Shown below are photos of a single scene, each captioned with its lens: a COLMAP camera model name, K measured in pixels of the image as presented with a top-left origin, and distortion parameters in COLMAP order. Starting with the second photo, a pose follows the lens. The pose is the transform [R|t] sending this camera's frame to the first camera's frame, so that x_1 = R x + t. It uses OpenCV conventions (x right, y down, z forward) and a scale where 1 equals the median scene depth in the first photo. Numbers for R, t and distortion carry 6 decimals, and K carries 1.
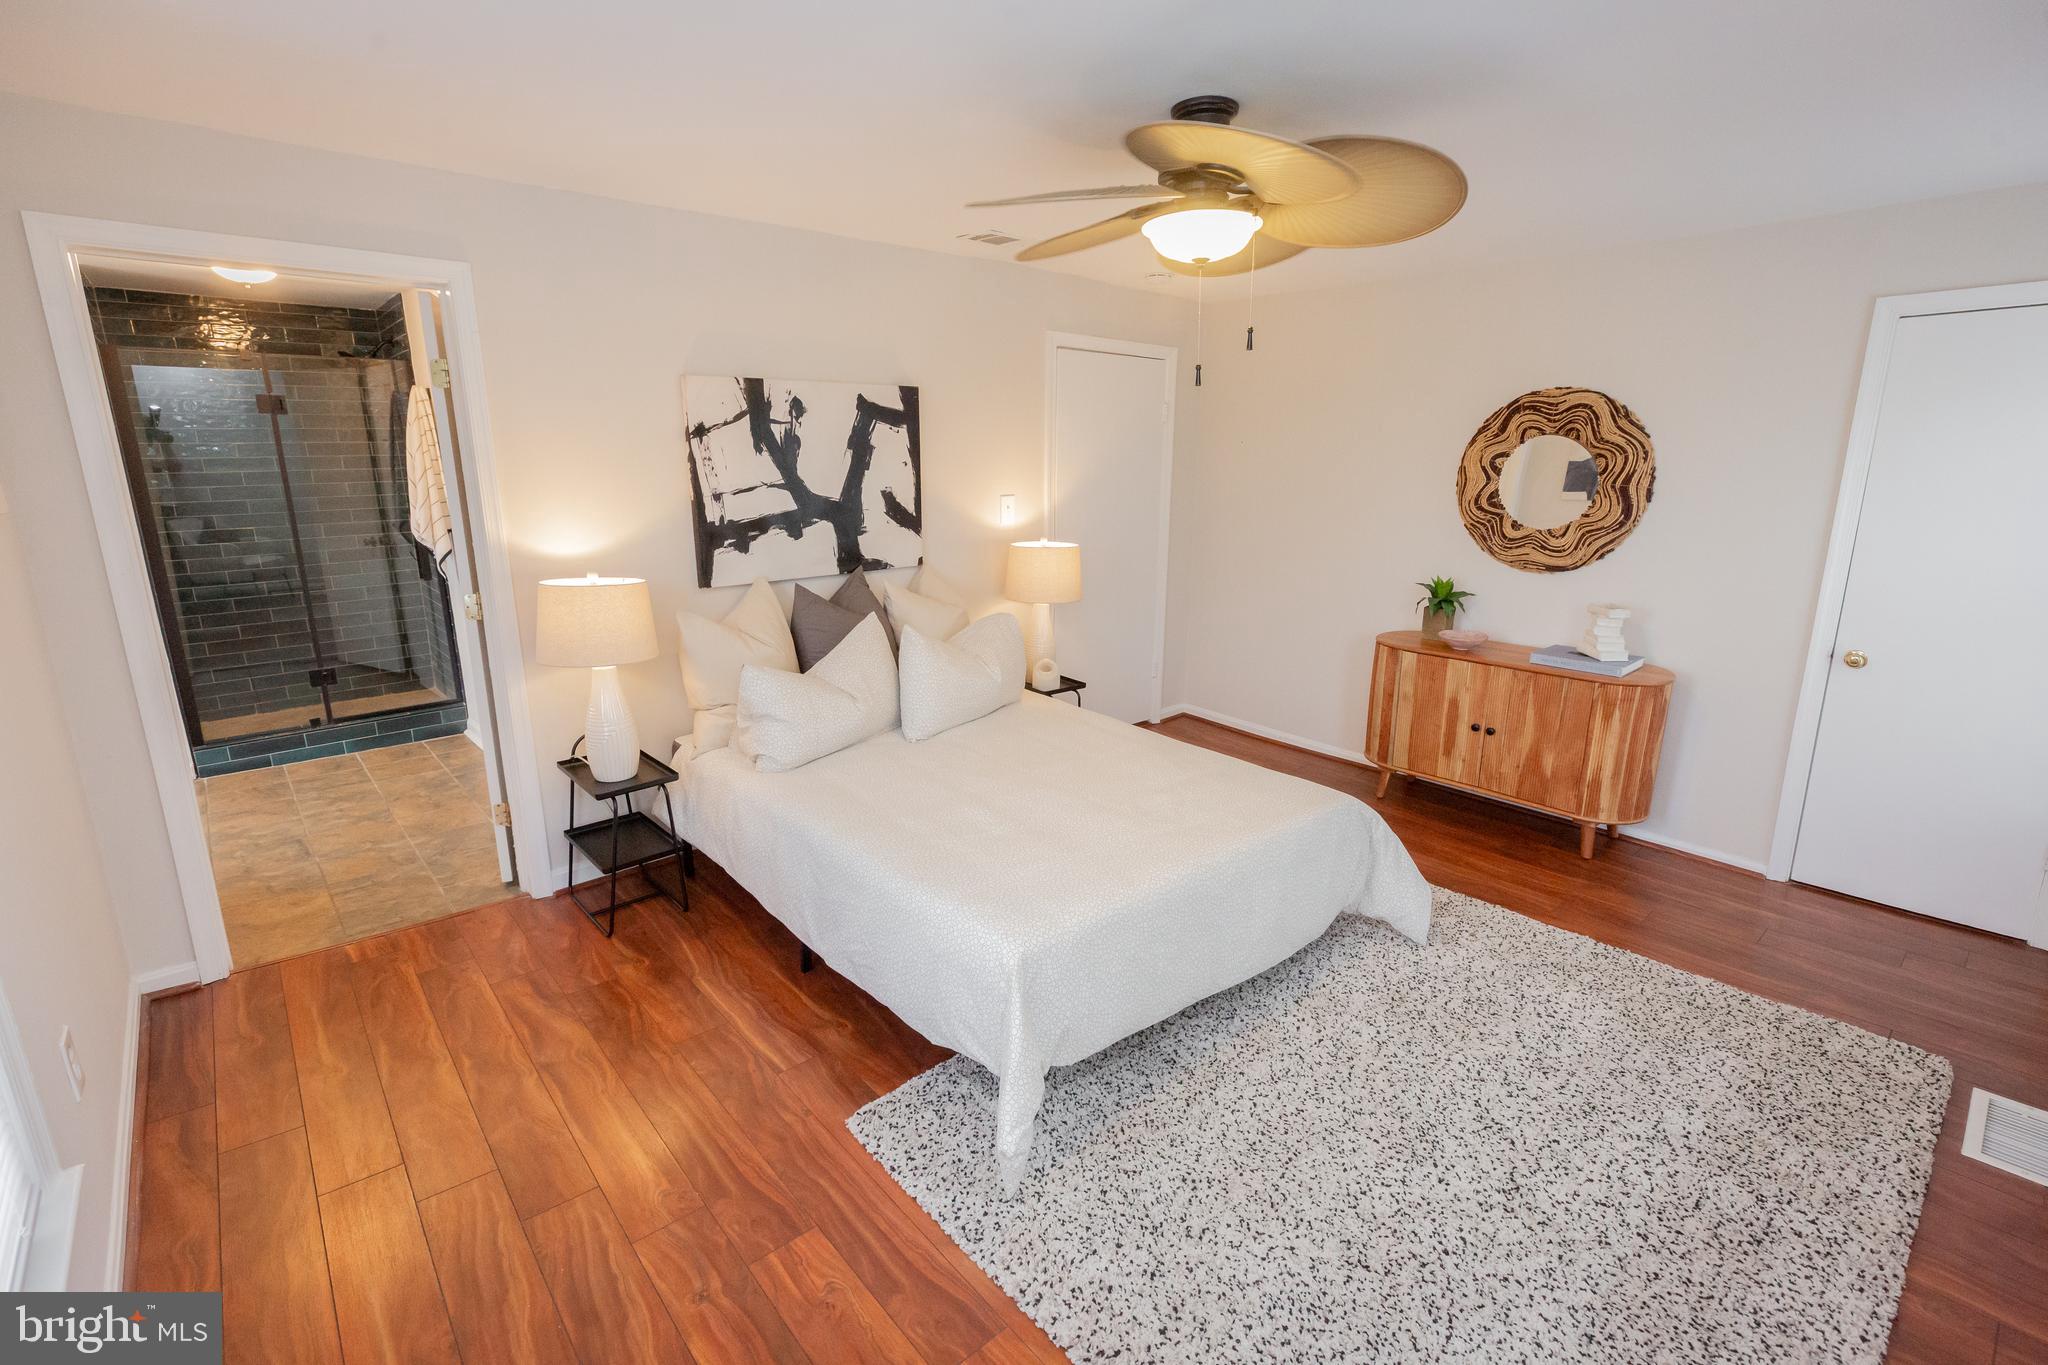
lens RADIAL K [[933.5, 0, 1018.3], [0, 933.5, 679.8], [0, 0, 1]] dist [0.008582, -0.001101]
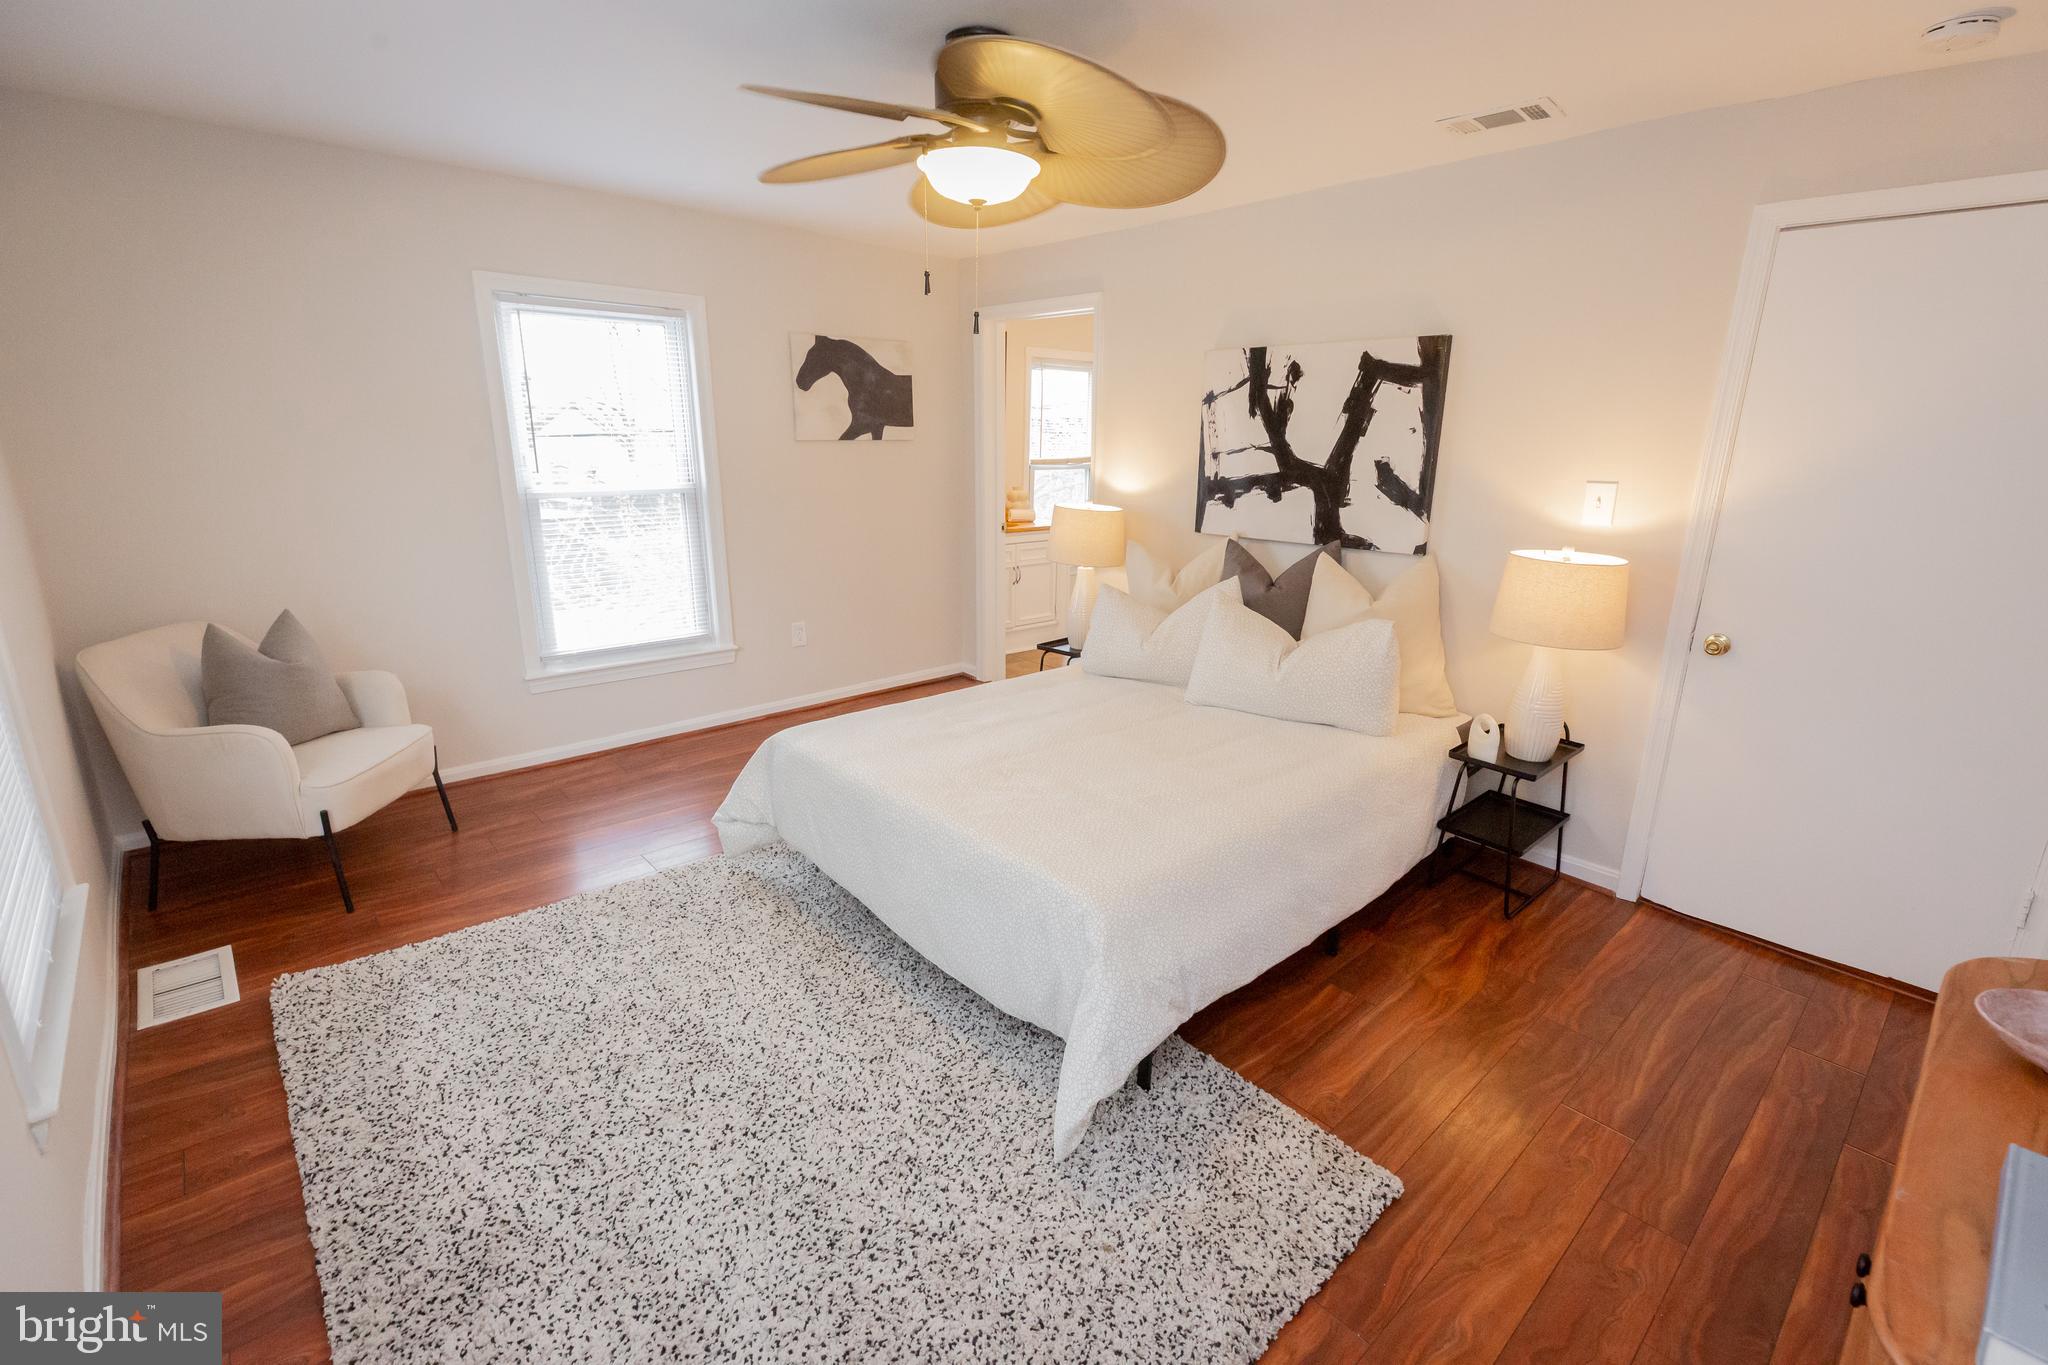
lens RADIAL K [[933.5, 0, 1004.0], [0, 933.5, 676.1], [0, 0, 1]] dist [0.008582, -0.001101]
pose [[-0.008283, 0.254522, -0.967031, 0.812754], [-0.254825, 0.934600, 0.248169, -0.151286], [0.966952, 0.248479, 0.057117, 0.704474]]
